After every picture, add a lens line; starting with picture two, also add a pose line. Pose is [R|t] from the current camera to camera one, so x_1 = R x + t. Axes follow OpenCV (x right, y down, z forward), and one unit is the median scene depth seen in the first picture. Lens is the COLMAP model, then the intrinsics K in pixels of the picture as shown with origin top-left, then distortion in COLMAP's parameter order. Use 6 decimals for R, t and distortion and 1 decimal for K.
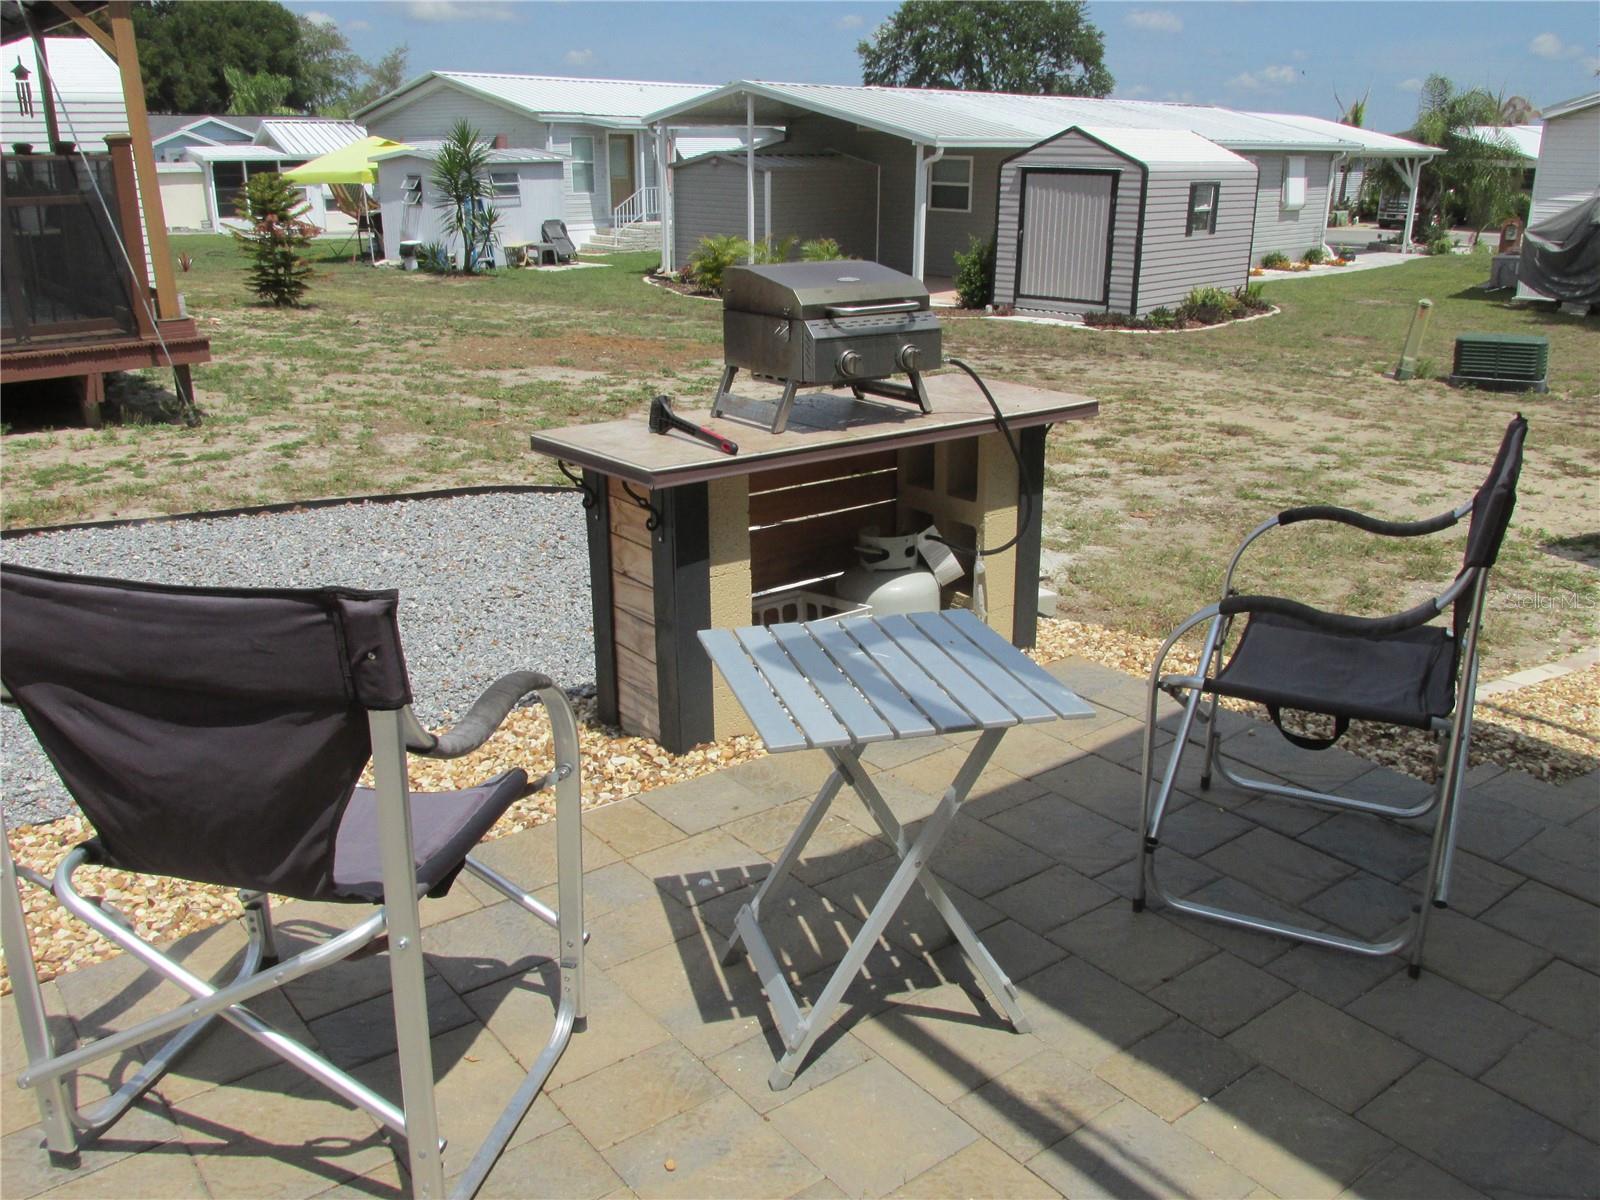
lens RADIAL K [[1340.3, 0, 787.6], [0, 1340.3, 595.3], [0, 0, 1]] dist [-0.027652, -0.001261]
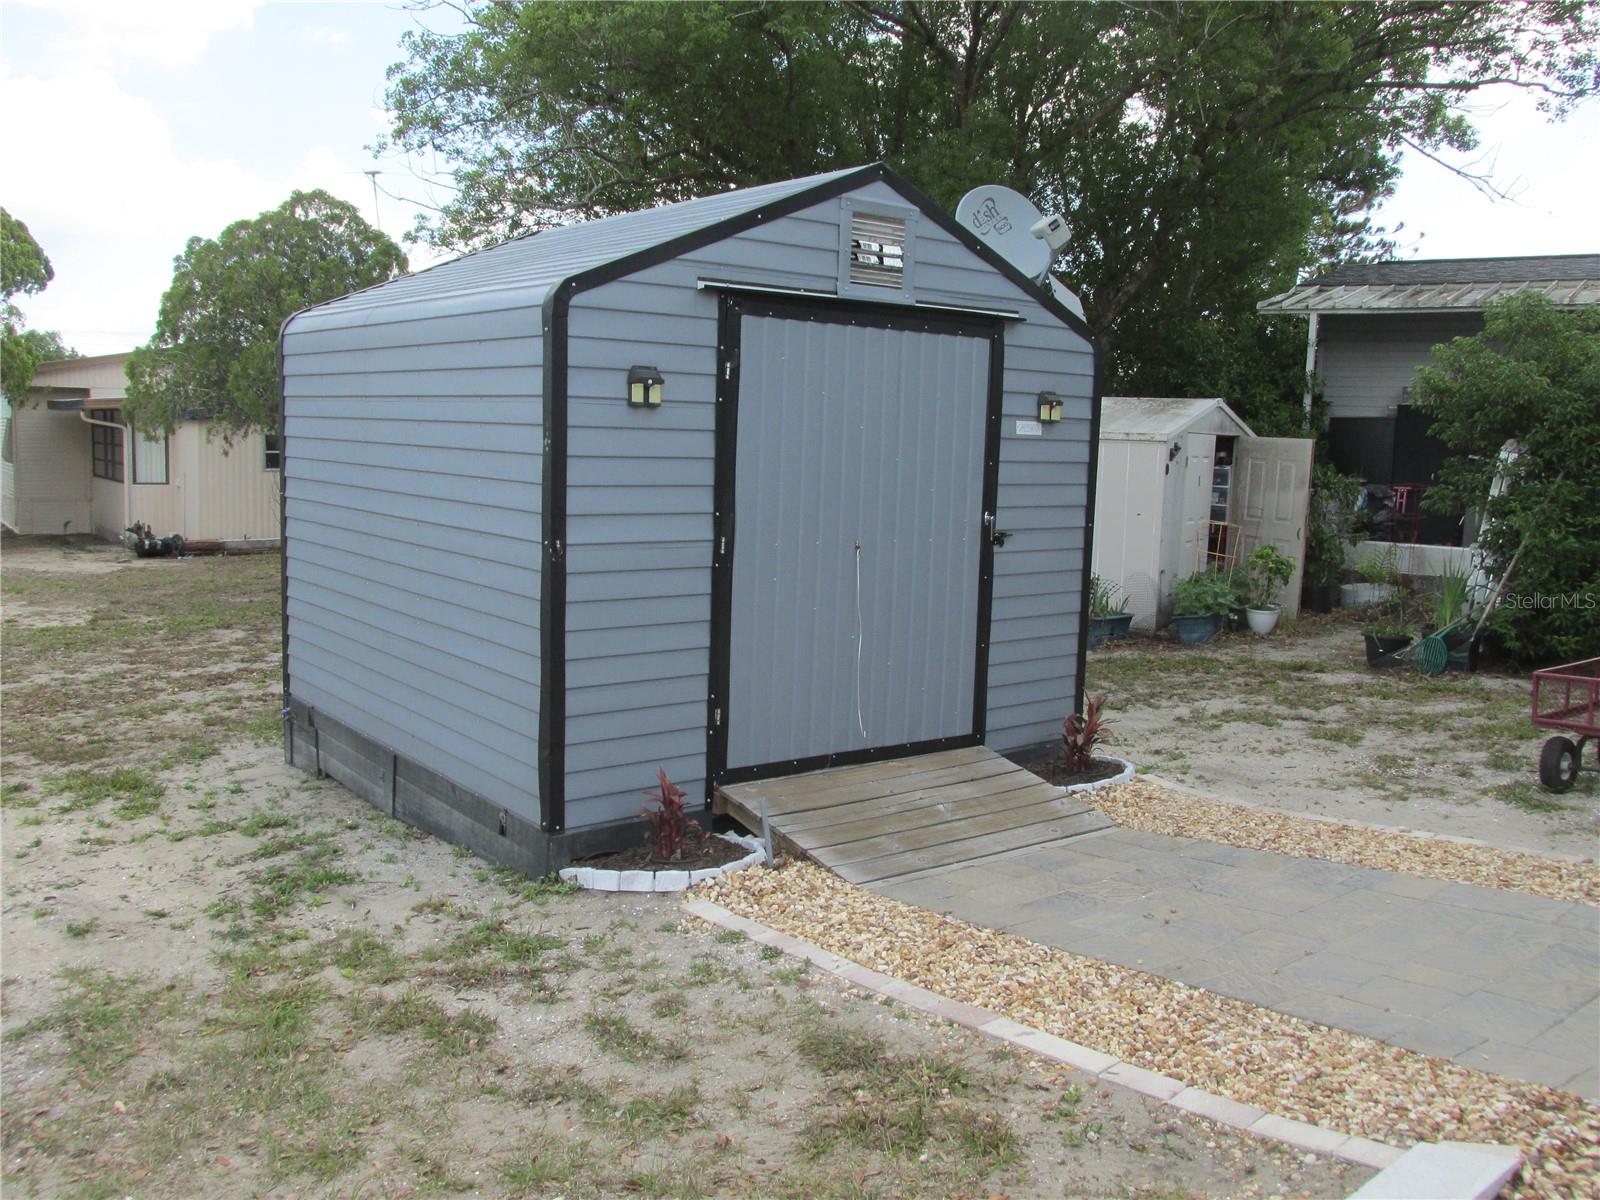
lens RADIAL K [[1340.3, 0, 828.2], [0, 1340.3, 565.6], [0, 0, 1]] dist [-0.027652, -0.001261]
pose [[-0.047390, -0.099689, 0.993890, -0.020823], [0.291371, 0.950355, 0.109215, -0.068195], [-0.955436, 0.294767, -0.015991, 0.254515]]
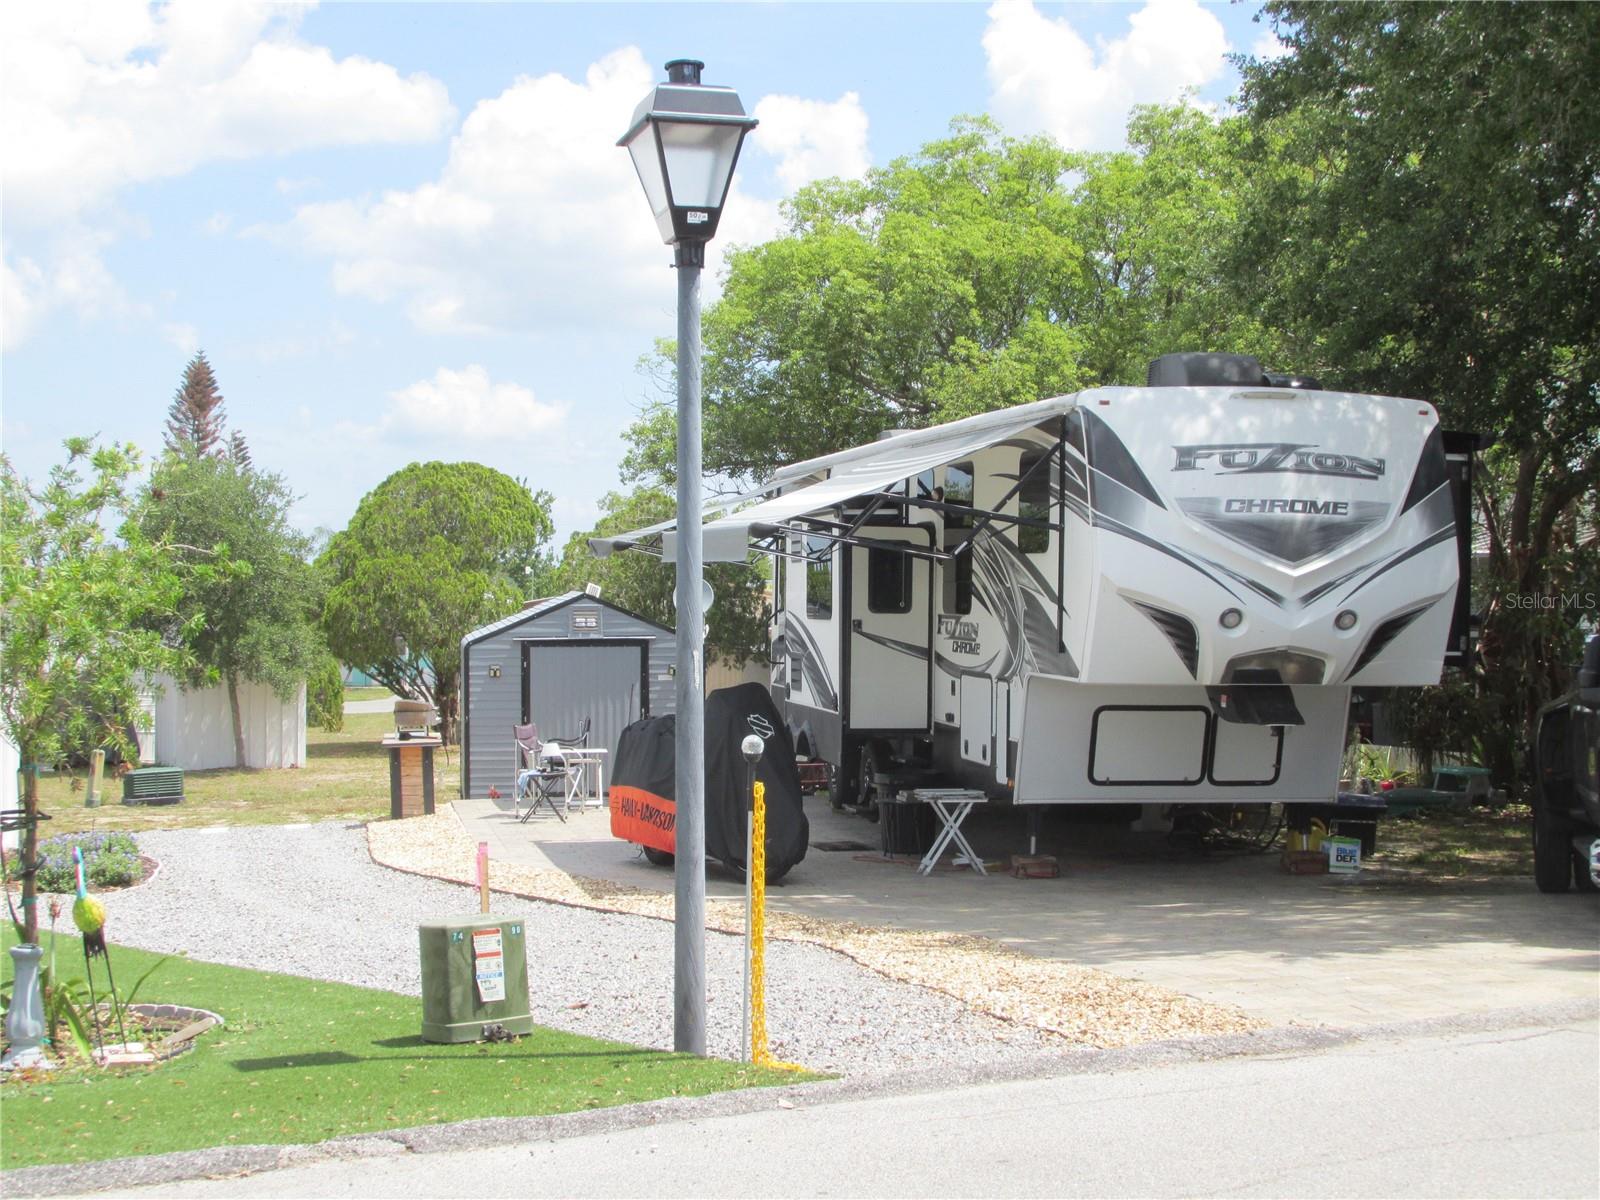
lens RADIAL K [[2519.6, 0, 796.8], [0, 2519.6, 555.5], [0, 0, 1]] dist [-0.104901, 0.000000]
pose [[0.473768, 0.007938, 0.880614, -1.056761], [0.283919, 0.945189, -0.161268, 0.154596], [-0.833627, 0.326427, 0.445547, -0.602296]]
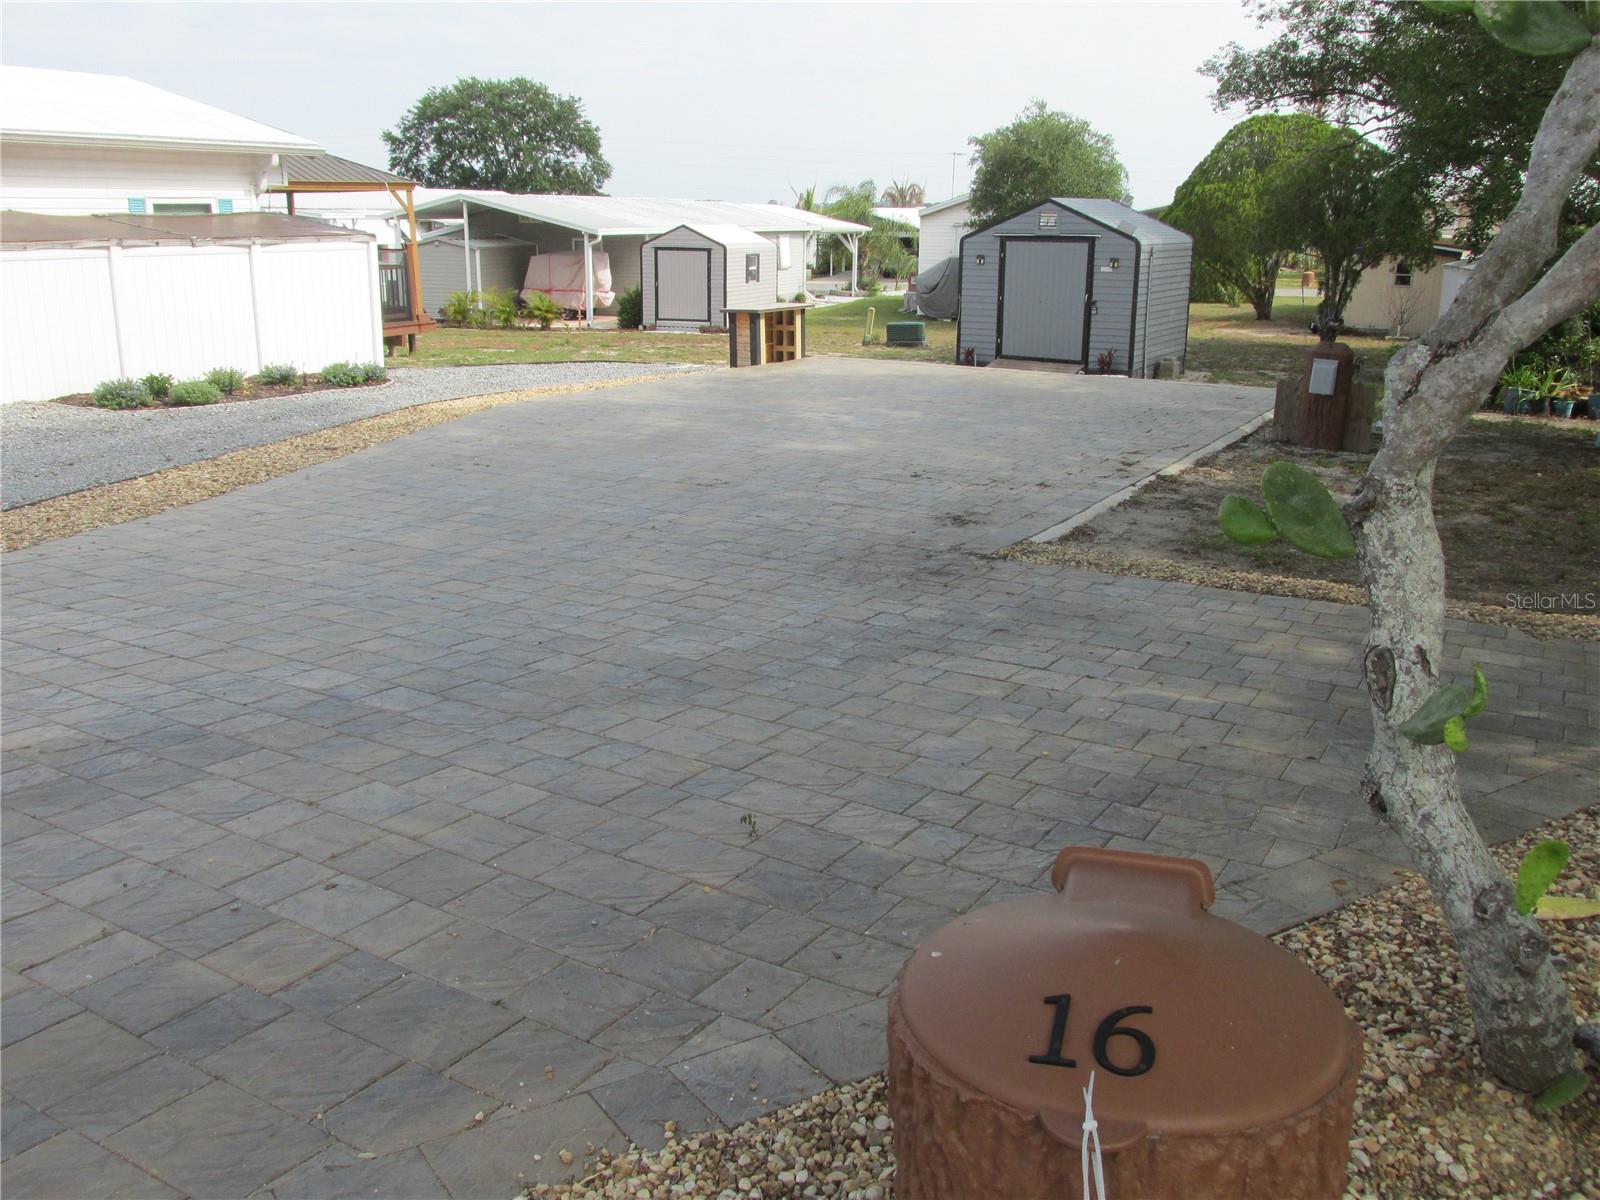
lens RADIAL K [[1340.3, 0, 794.1], [0, 1340.3, 578.7], [0, 0, 1]] dist [-0.027652, -0.001261]
pose [[0.926727, -0.097031, 0.362989, -0.330323], [0.117942, 0.992374, -0.035839, 0.196252], [-0.356743, 0.076025, 0.931104, -0.666612]]
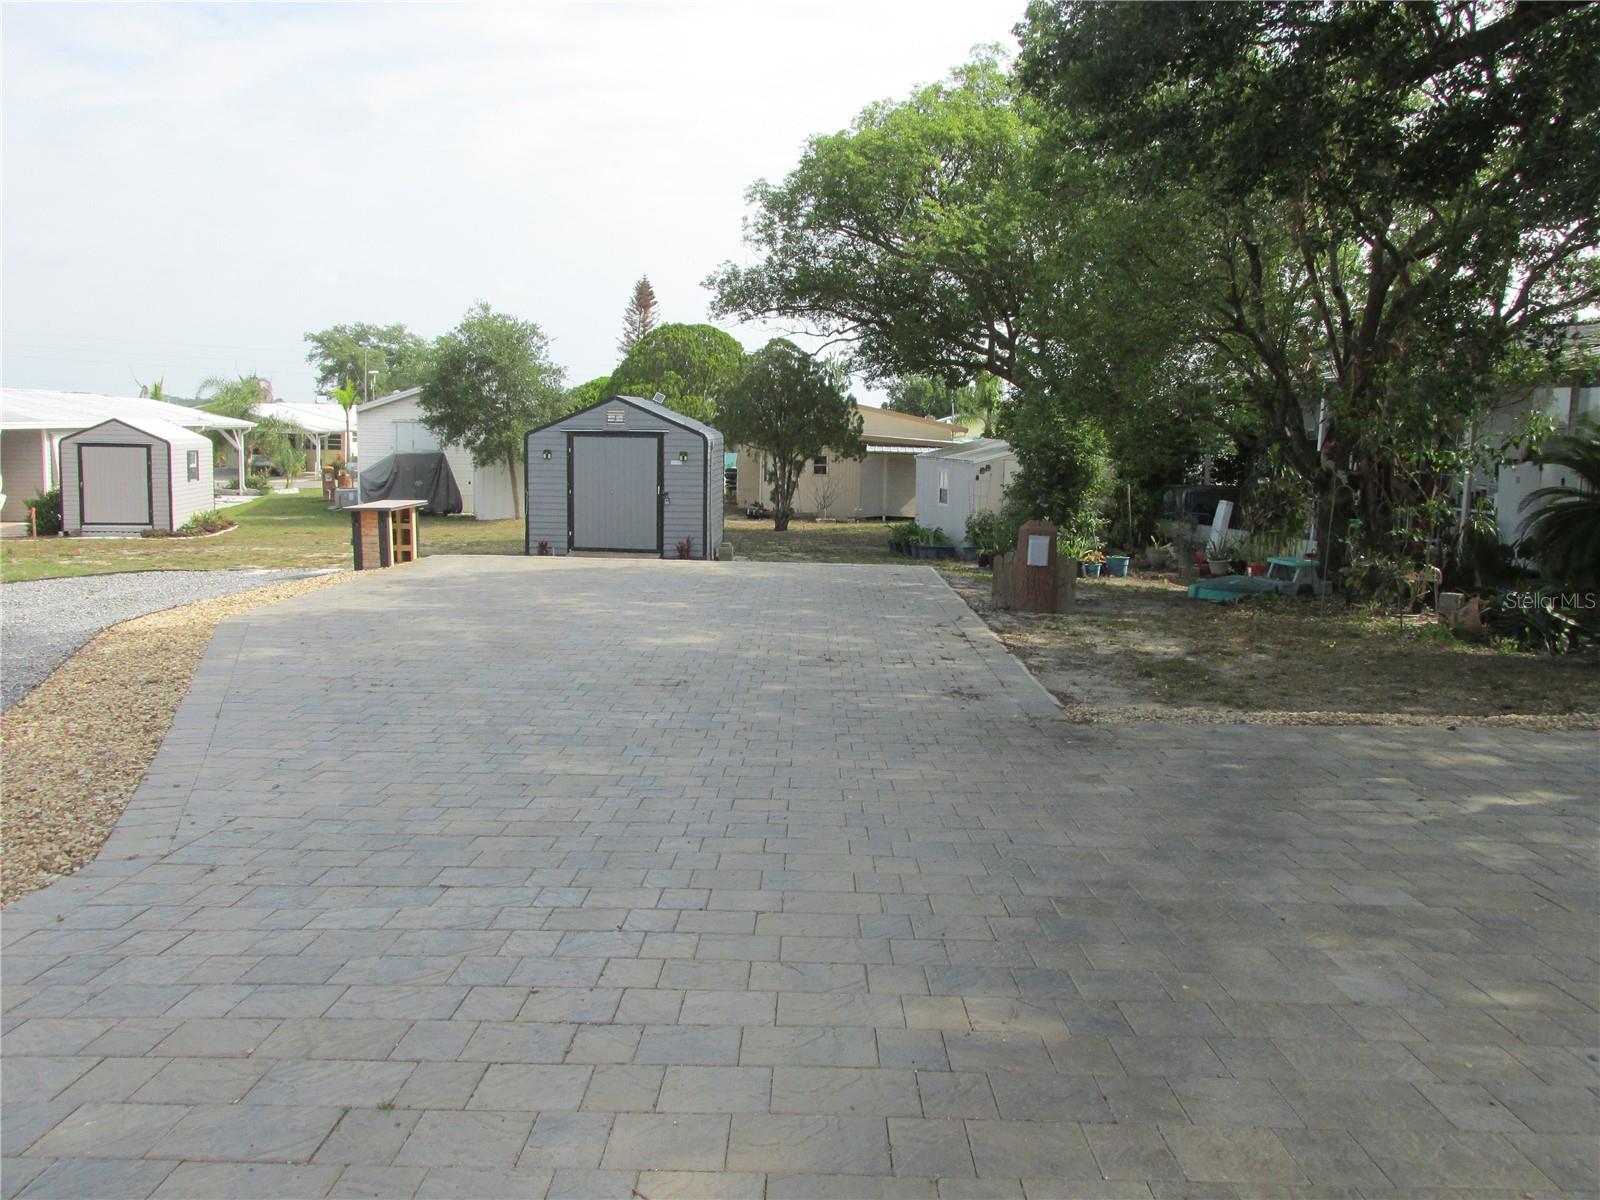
lens RADIAL K [[1340.3, 0, 796.7], [0, 1340.3, 588.9], [0, 0, 1]] dist [-0.027652, -0.001261]
pose [[0.625812, -0.089465, 0.774826, -0.499678], [0.235179, 0.968810, -0.078086, 0.157537], [-0.743673, 0.231090, 0.627333, -0.539715]]
